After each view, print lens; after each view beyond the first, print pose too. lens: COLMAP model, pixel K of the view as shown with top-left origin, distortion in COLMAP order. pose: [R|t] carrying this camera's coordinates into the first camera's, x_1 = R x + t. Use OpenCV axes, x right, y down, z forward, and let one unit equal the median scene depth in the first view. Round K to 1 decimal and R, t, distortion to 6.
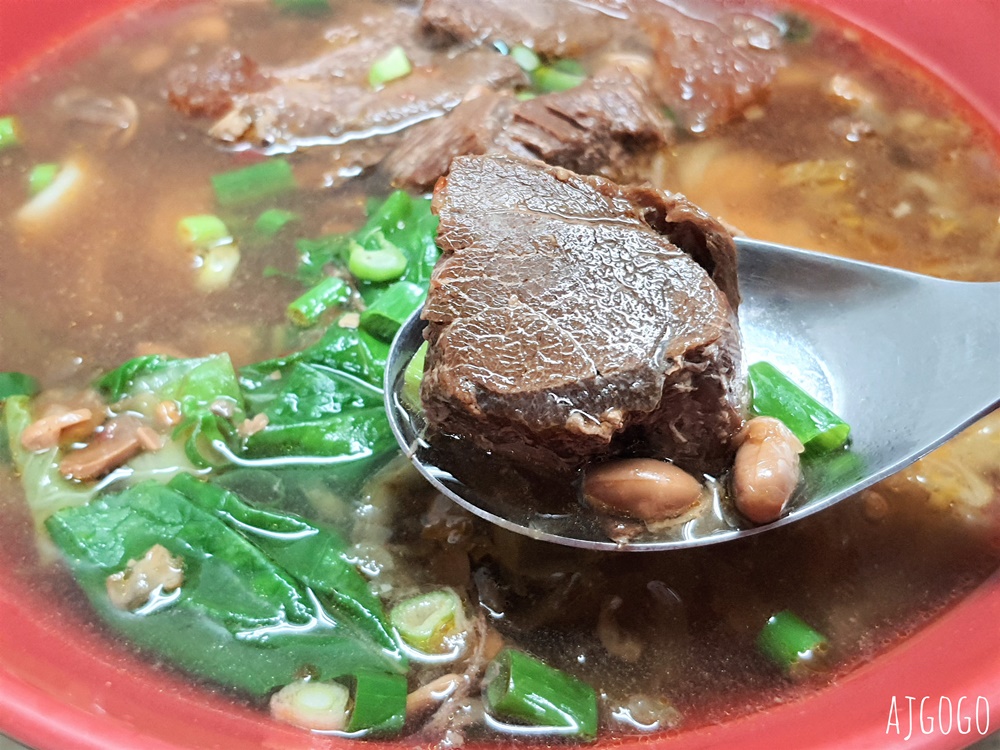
lens RADIAL K [[779.7, 0, 500.0], [0, 779.7, 375.0], [0, 0, 1]] dist [0.075153, -0.143616]
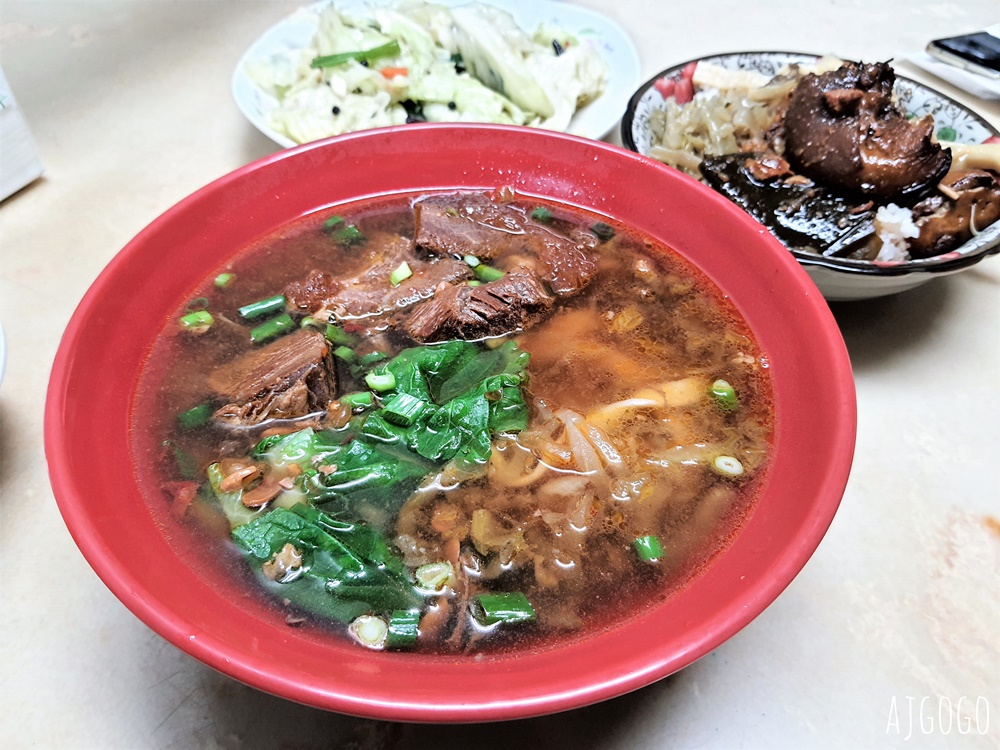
lens RADIAL K [[779.7, 0, 500.0], [0, 779.7, 375.0], [0, 0, 1]] dist [0.075153, -0.143616]
pose [[0.991907, -0.070727, 0.105445, -0.120108], [0.075415, 0.996303, -0.041150, -0.056605], [-0.102145, 0.048769, 0.993573, -0.855974]]
